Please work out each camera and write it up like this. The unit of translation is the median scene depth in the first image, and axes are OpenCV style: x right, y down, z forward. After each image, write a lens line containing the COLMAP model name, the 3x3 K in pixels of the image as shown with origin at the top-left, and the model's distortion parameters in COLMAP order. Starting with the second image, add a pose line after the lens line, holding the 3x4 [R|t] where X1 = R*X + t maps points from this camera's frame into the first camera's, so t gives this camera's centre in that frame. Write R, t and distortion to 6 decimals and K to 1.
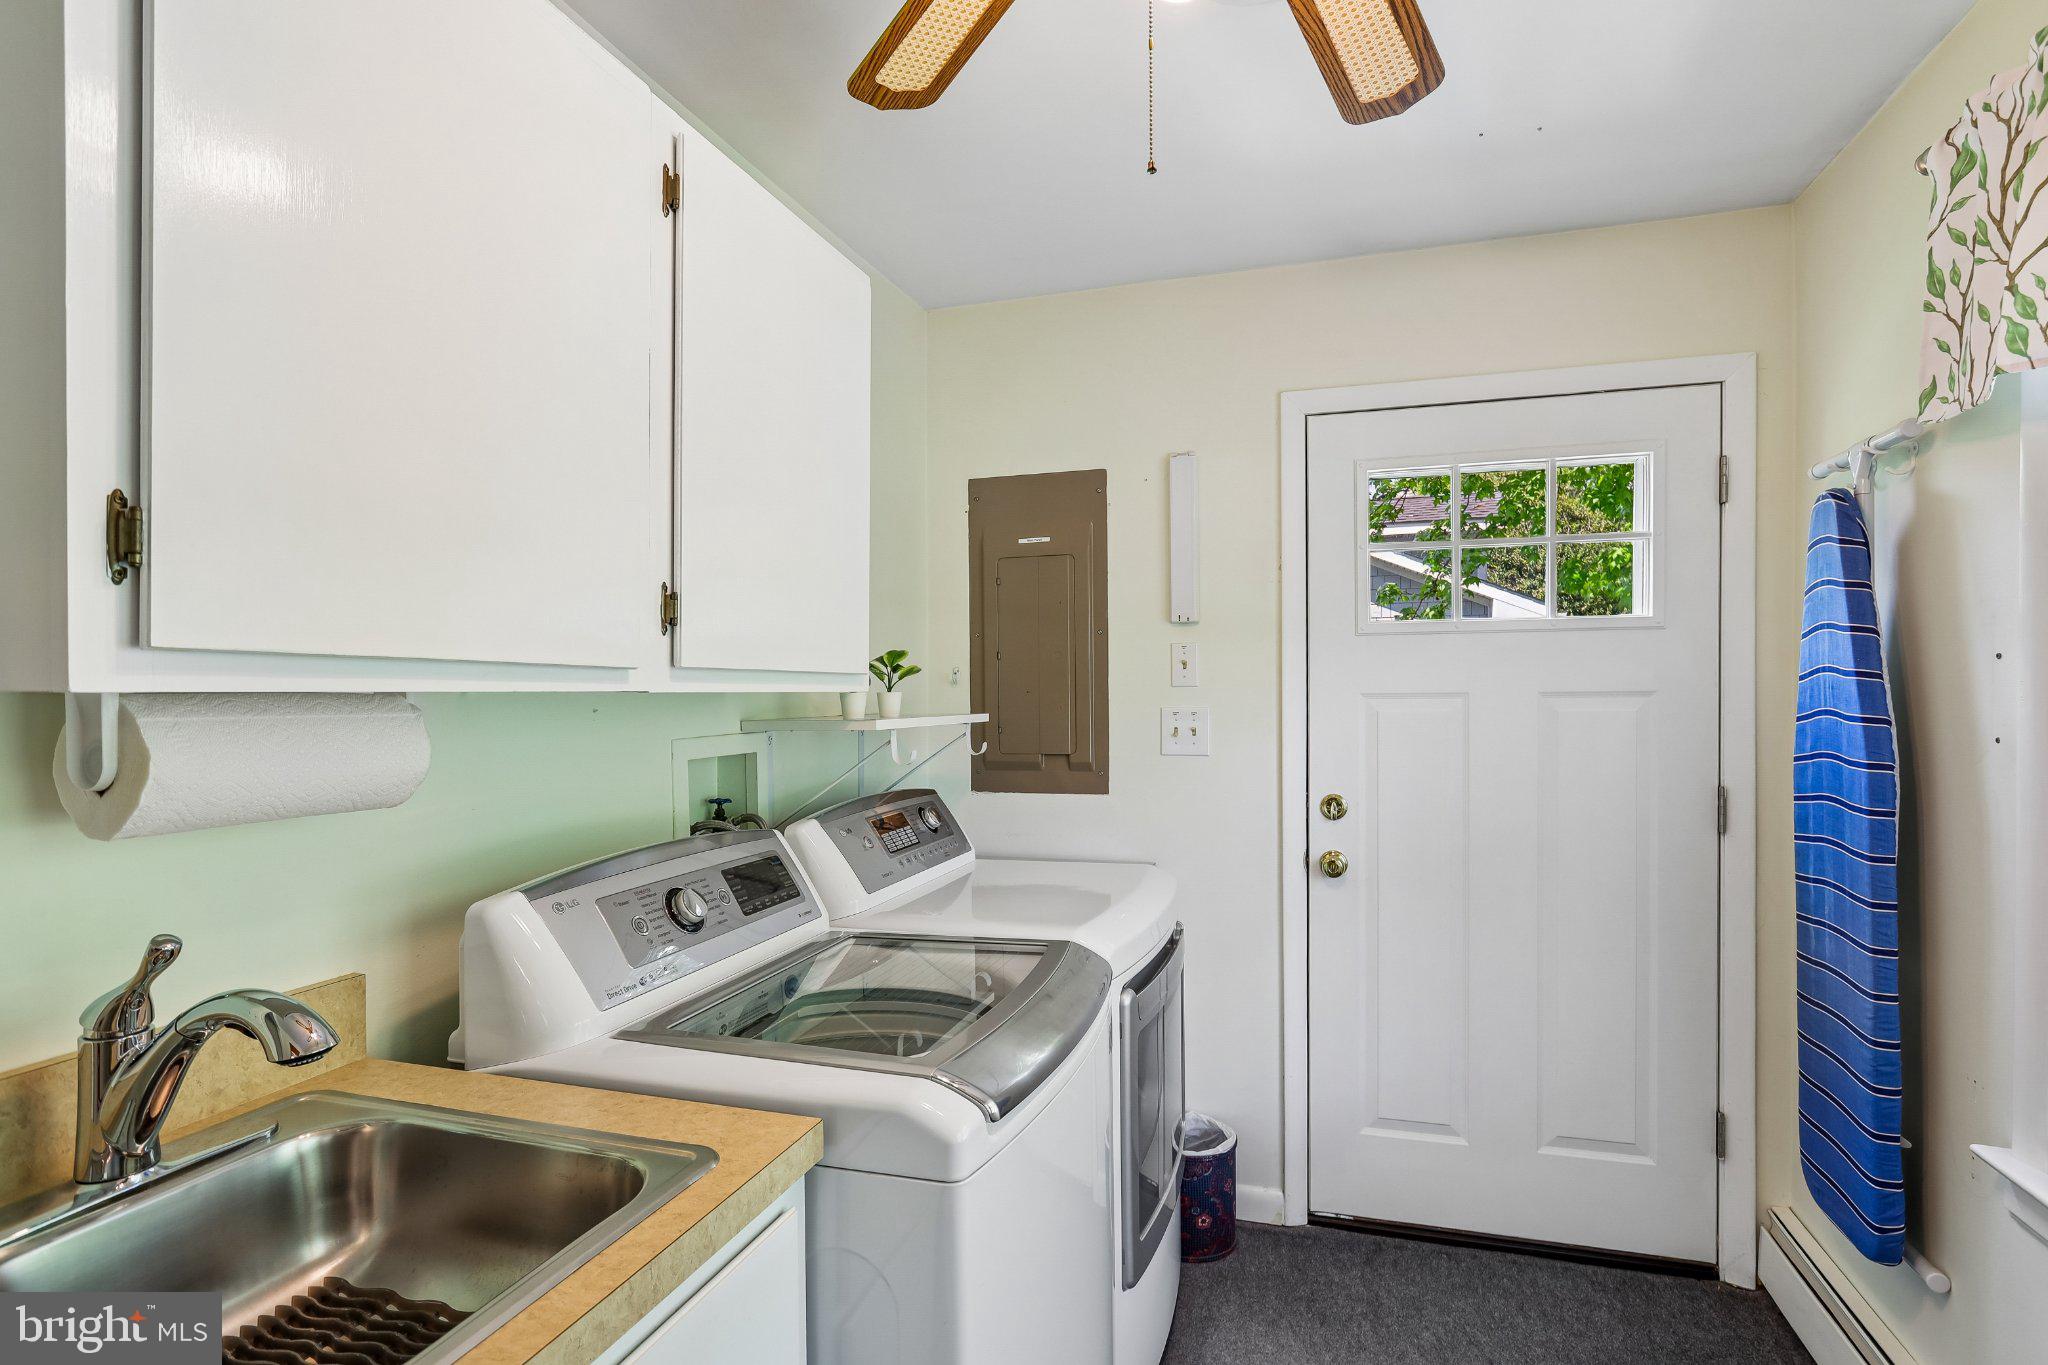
lens RADIAL K [[996.7, 0, 1022.3], [0, 996.7, 694.9], [0, 0, 1]] dist [-0.015772, 0.004444]
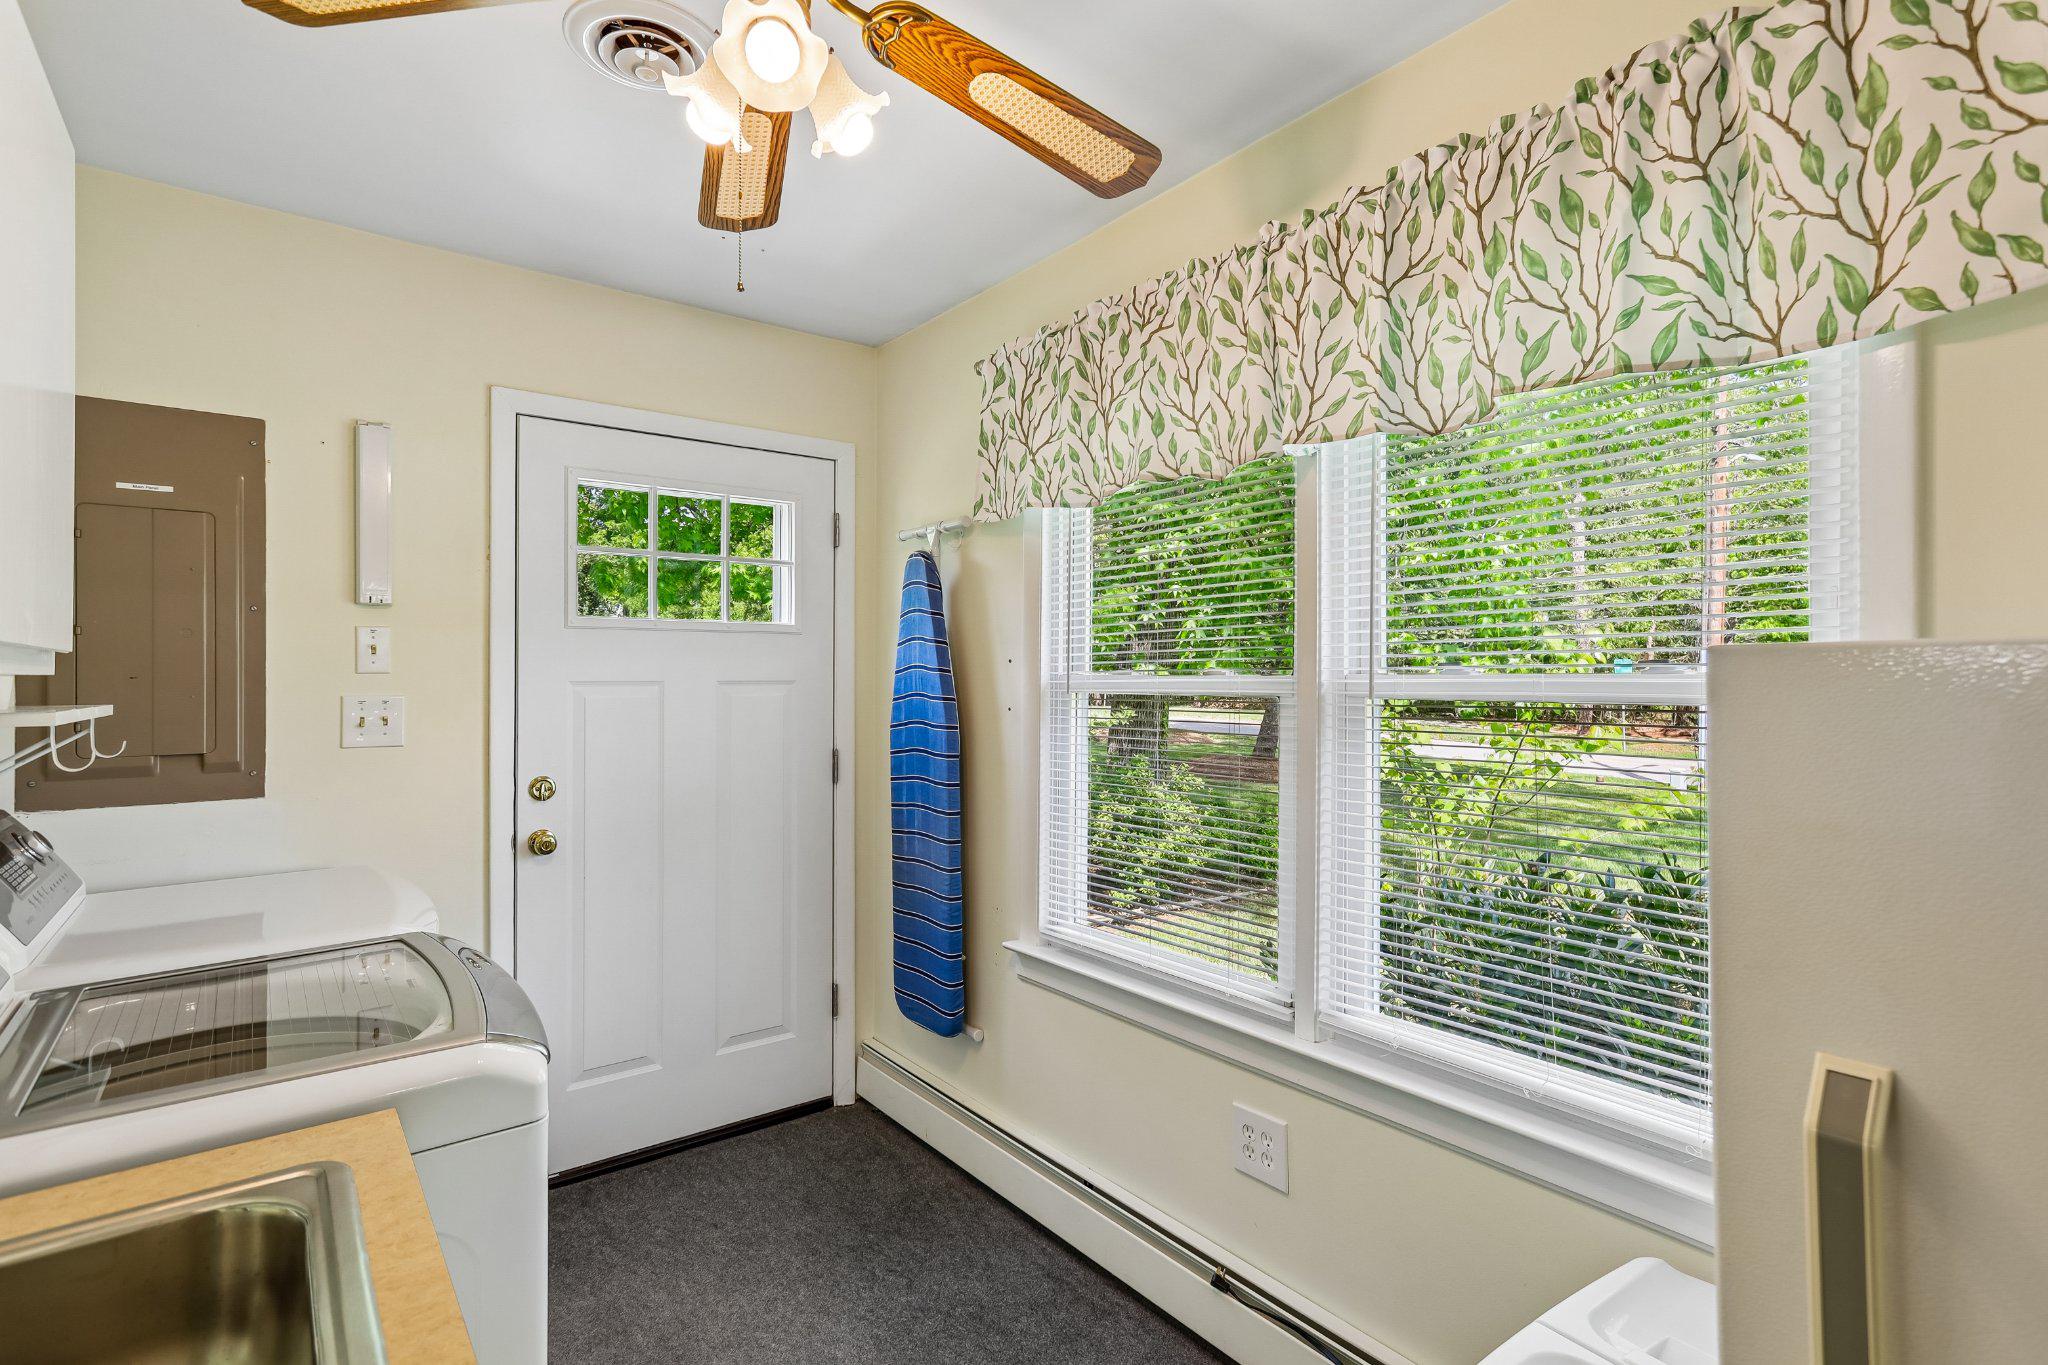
lens RADIAL K [[996.7, 0, 1019.3], [0, 996.7, 667.9], [0, 0, 1]] dist [-0.015772, 0.004444]
pose [[0.585721, 0.015911, 0.810356, -0.283339], [-0.000940, 0.999820, -0.018952, 0.004559], [-0.810512, 0.010339, 0.585631, -0.034704]]
